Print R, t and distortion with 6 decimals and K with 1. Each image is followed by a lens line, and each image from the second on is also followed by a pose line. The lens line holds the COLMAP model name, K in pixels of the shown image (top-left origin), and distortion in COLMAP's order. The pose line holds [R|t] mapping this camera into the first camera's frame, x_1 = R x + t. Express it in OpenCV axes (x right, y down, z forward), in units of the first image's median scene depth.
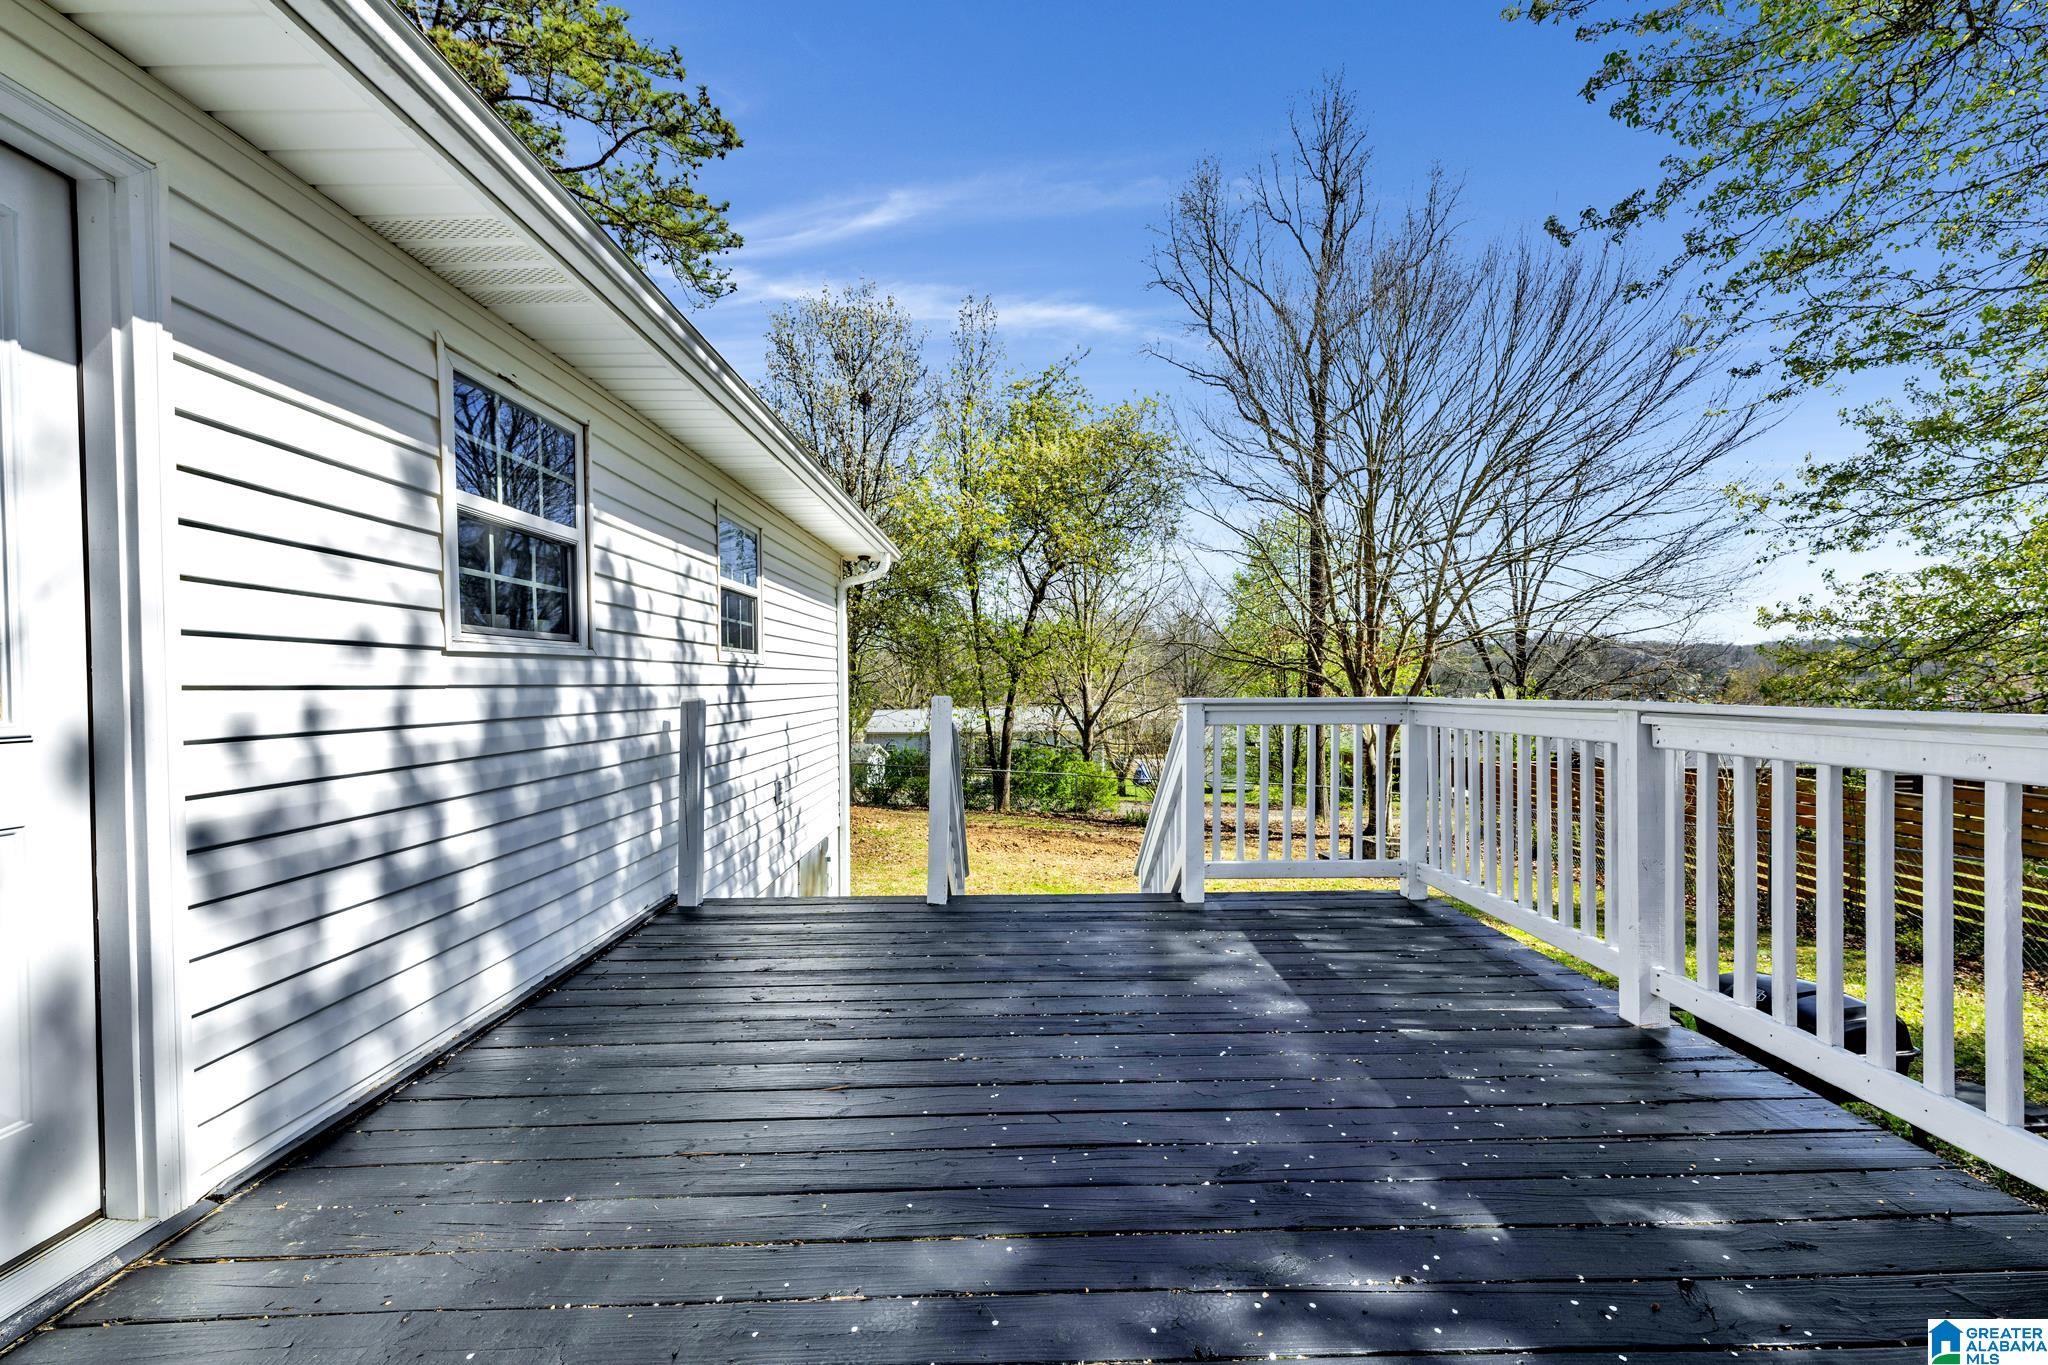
lens RADIAL K [[805.4, 0, 1034.8], [0, 805.4, 687.3], [0, 0, 1]] dist [-0.000012, 0.000038]
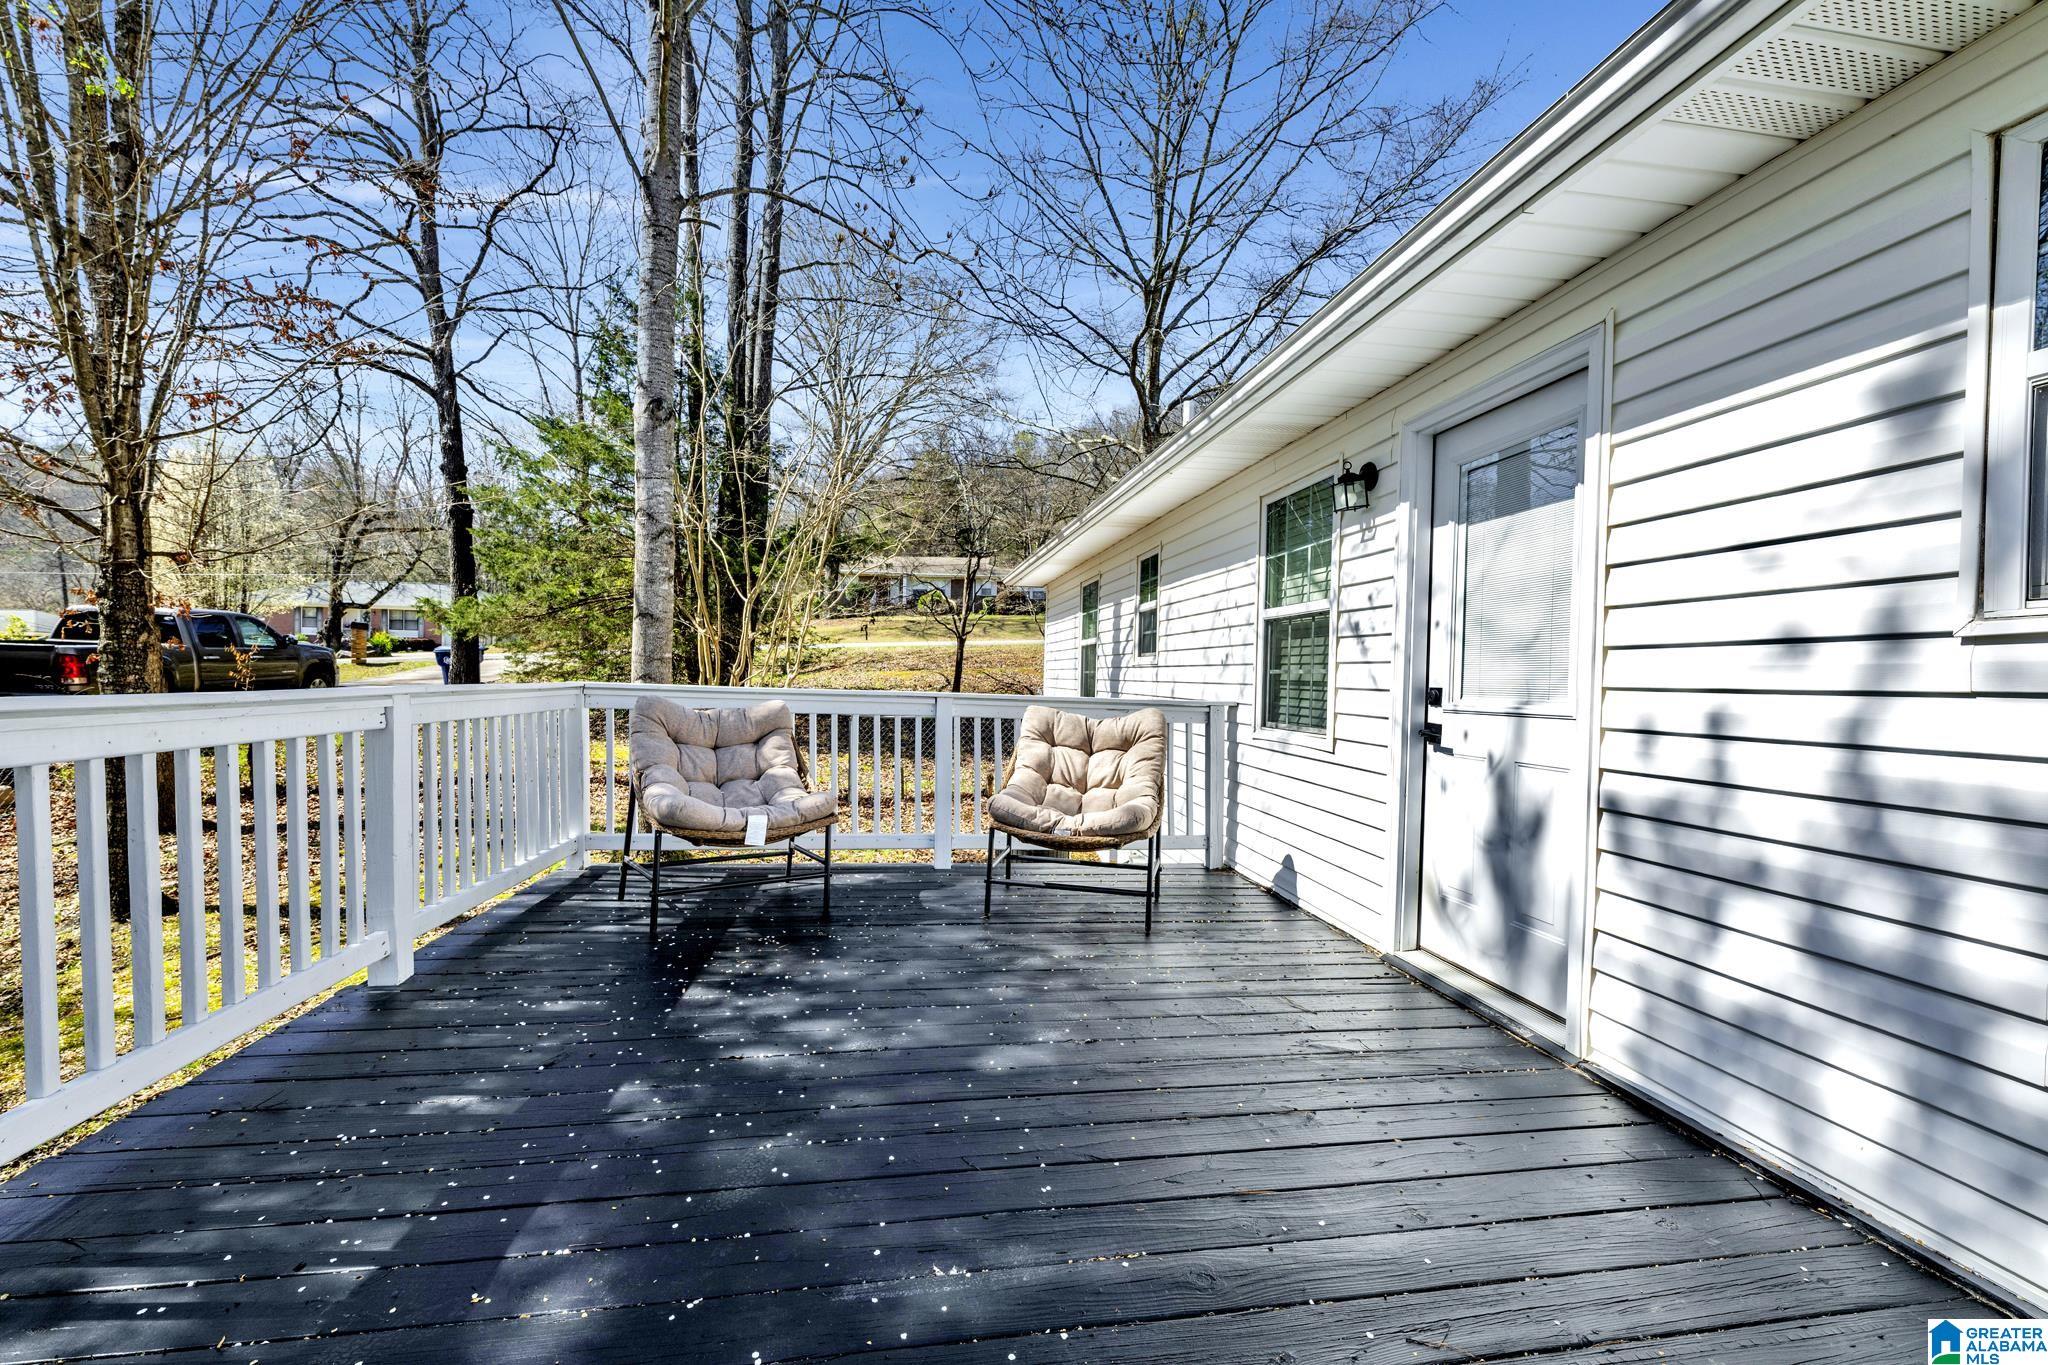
lens RADIAL K [[805.4, 0, 1020.7], [0, 805.4, 683.6], [0, 0, 1]] dist [-0.000012, 0.000038]
pose [[-0.991462, -0.012070, -0.129838, 0.081922], [-0.013192, 0.999883, 0.007787, -0.005254], [0.129728, 0.009433, -0.991505, 1.765800]]
